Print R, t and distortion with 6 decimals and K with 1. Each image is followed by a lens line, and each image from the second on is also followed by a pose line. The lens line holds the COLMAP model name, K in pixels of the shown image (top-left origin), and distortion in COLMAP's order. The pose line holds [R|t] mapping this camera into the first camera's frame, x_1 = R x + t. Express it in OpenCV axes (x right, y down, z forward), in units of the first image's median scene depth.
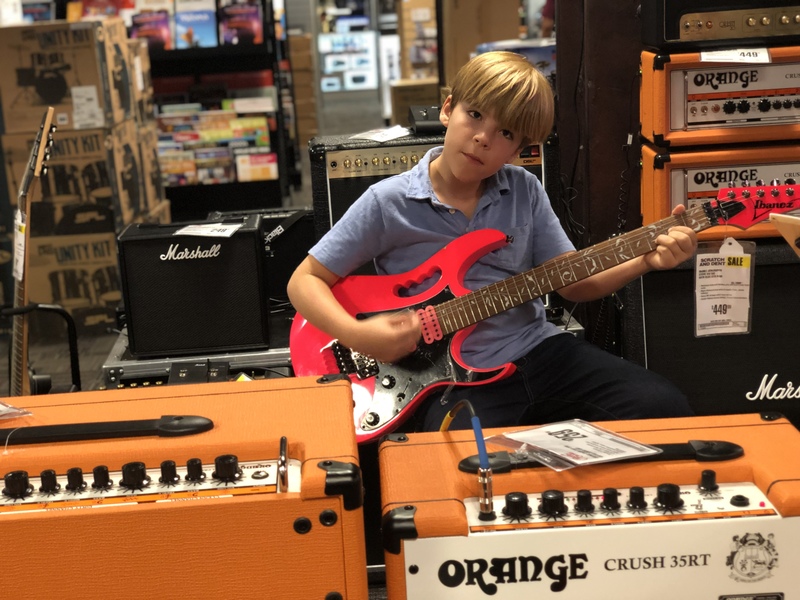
lens RADIAL K [[1193.8, 0, 400.0], [0, 1193.8, 300.0], [0, 0, 1]] dist [0.102346, -0.024260]
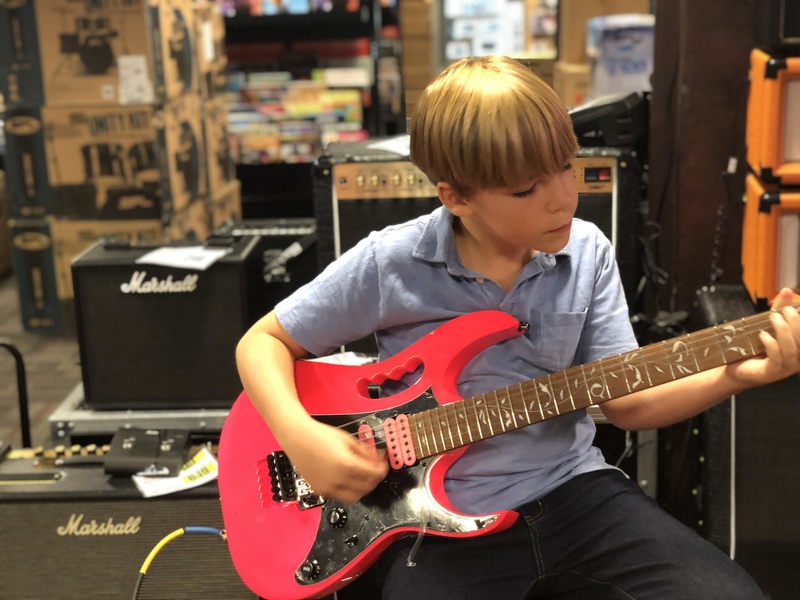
lens RADIAL K [[1193.8, 0, 400.0], [0, 1193.8, 300.0], [0, 0, 1]] dist [0.102346, -0.024260]
pose [[0.992352, 0.055629, -0.110198, 0.042198], [-0.052204, 0.998067, 0.033726, -0.037219], [0.111861, -0.027716, 0.993337, 0.130482]]
